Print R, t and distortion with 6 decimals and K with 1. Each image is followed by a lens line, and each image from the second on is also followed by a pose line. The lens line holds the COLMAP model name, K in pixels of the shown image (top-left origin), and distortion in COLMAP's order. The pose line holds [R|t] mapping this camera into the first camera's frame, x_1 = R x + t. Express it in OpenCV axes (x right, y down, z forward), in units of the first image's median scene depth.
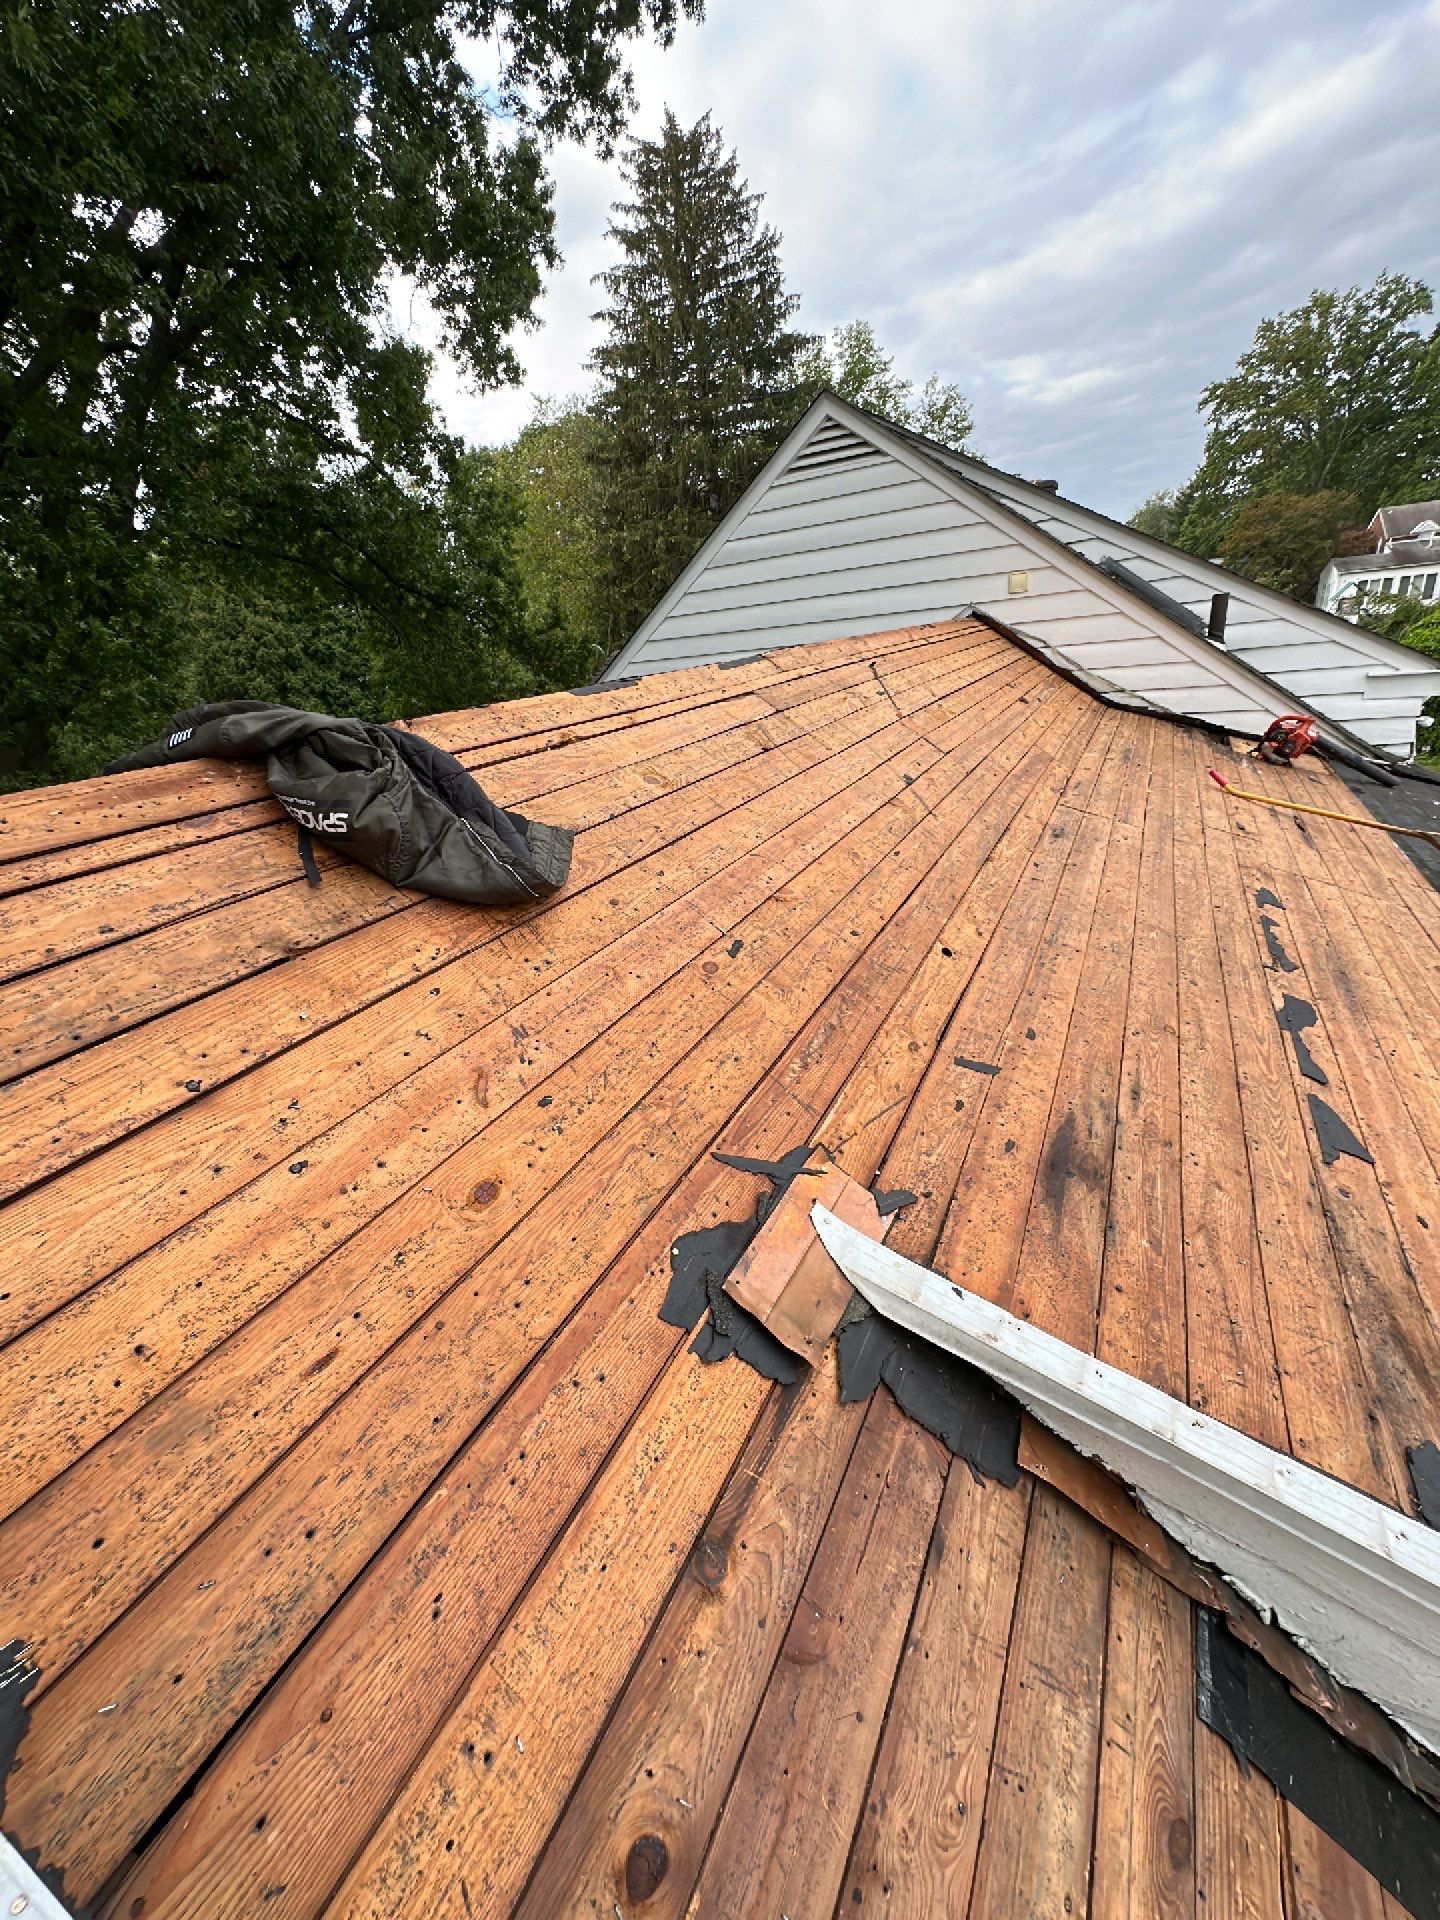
lens RADIAL K [[769.3, 0, 718.9], [0, 769.3, 972.5], [0, 0, 1]] dist [-0.002710, -0.000807]
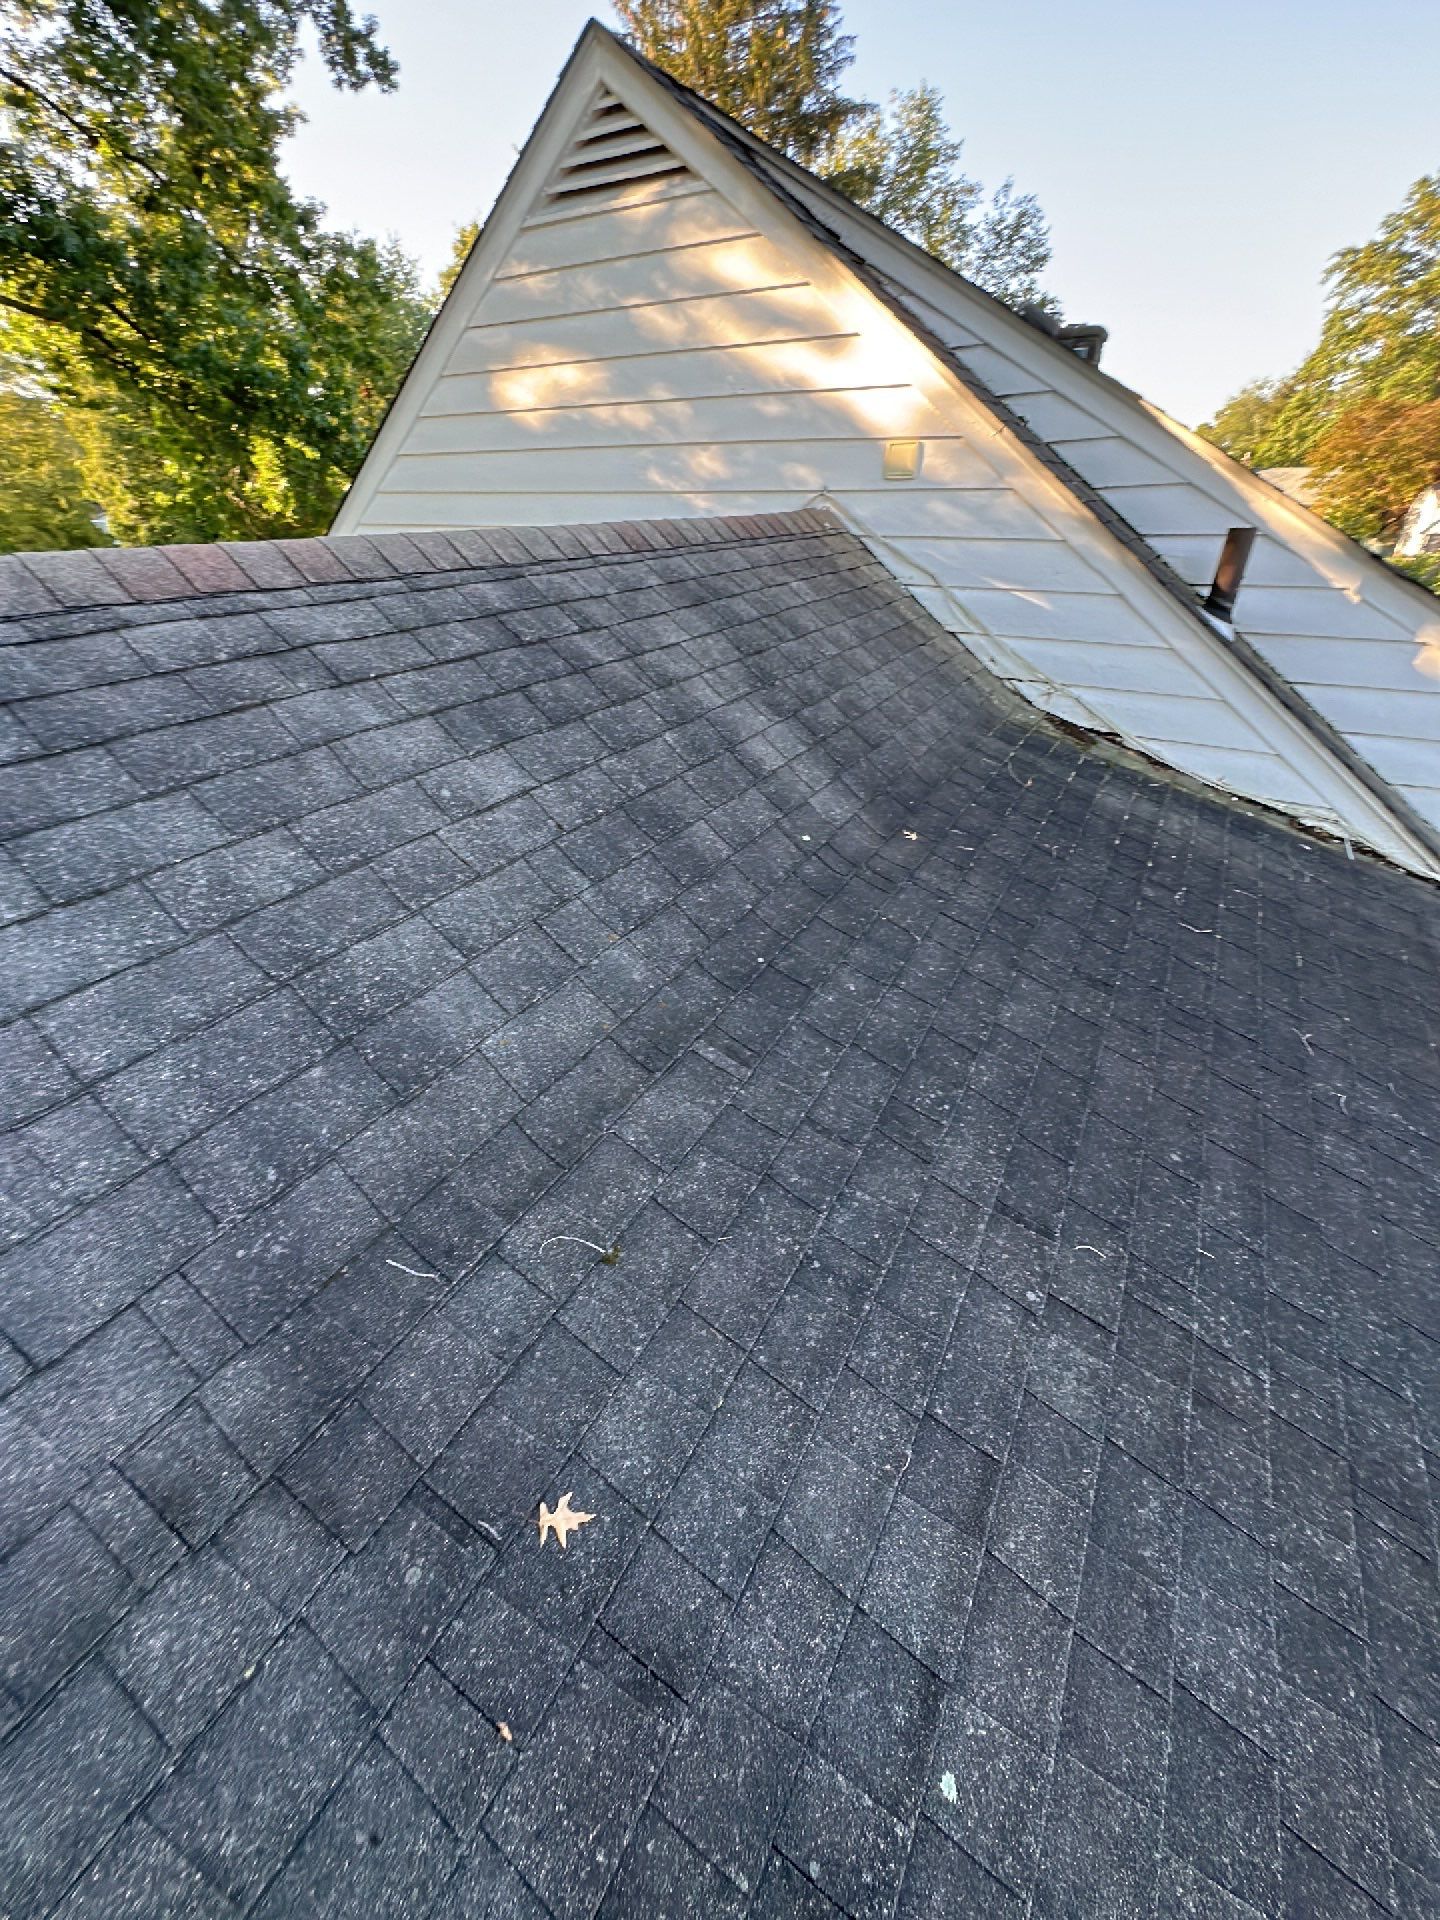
lens RADIAL K [[769.3, 0, 705.4], [0, 769.3, 971.0], [0, 0, 1]] dist [-0.002710, -0.000807]
pose [[0.993285, 0.115436, 0.007666, 0.058320], [-0.115284, 0.982068, 0.149169, -0.041747], [0.009691, -0.149051, 0.988782, 0.077720]]
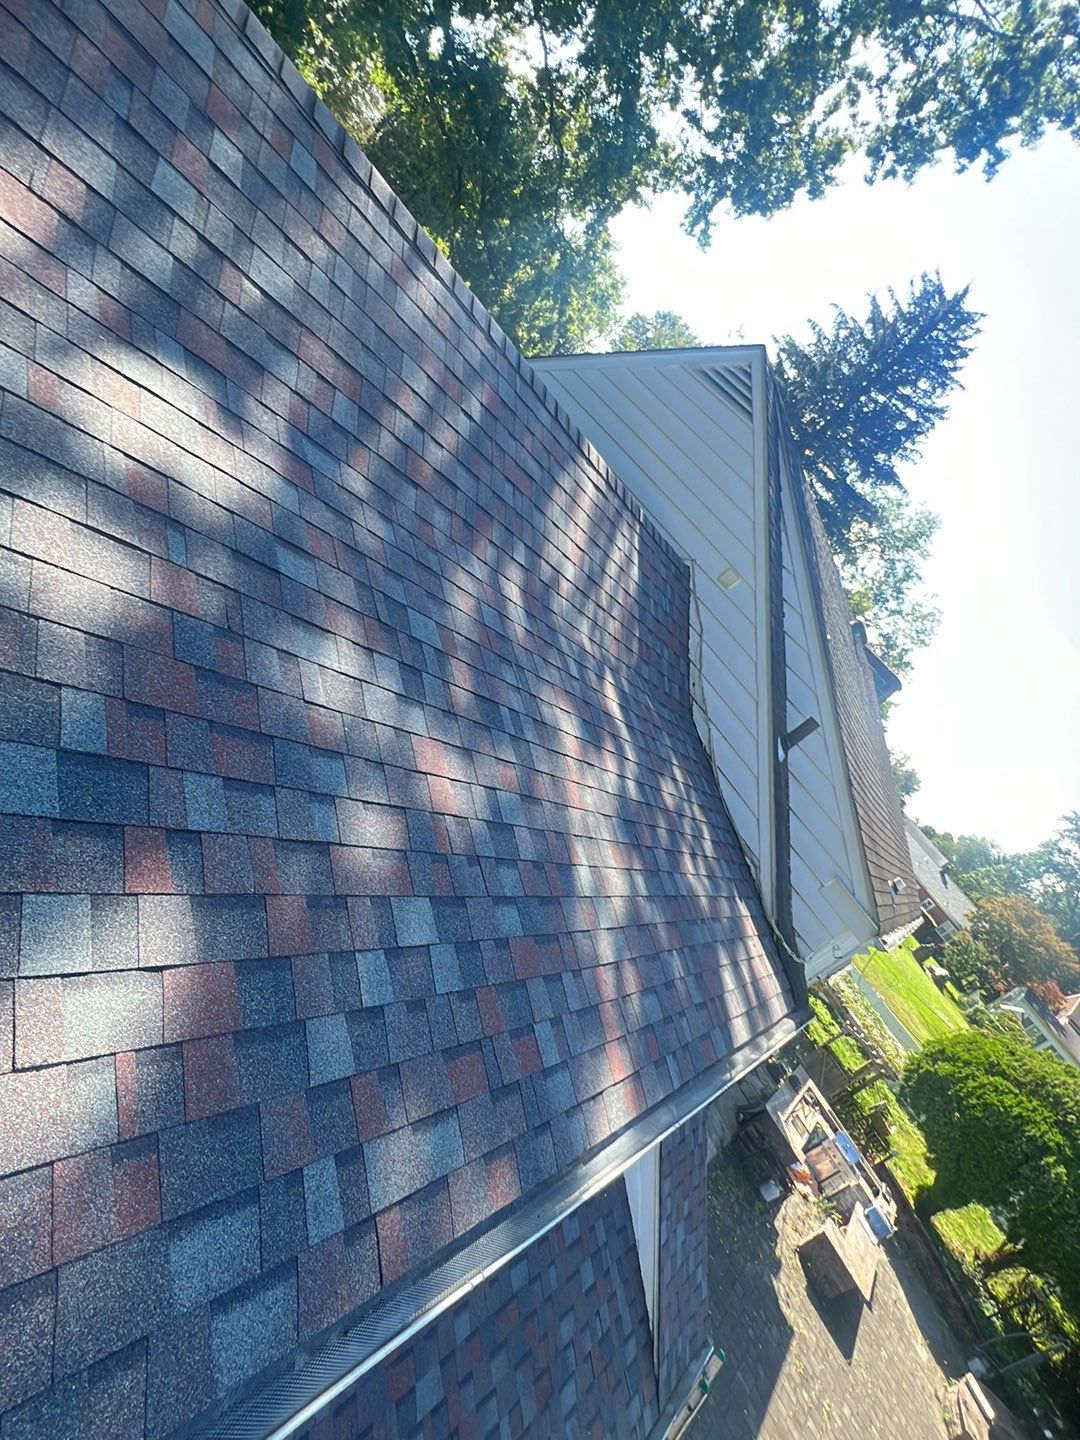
lens RADIAL K [[703.1, 0, 526.6], [0, 703.1, 713.5], [0, 0, 1]] dist [-0.003441, 0.000498]
pose [[0.565086, 0.824989, 0.008460, 0.076980], [-0.816942, 0.560948, -0.133951, -0.005080], [-0.115254, 0.068782, 0.990952, 0.009724]]
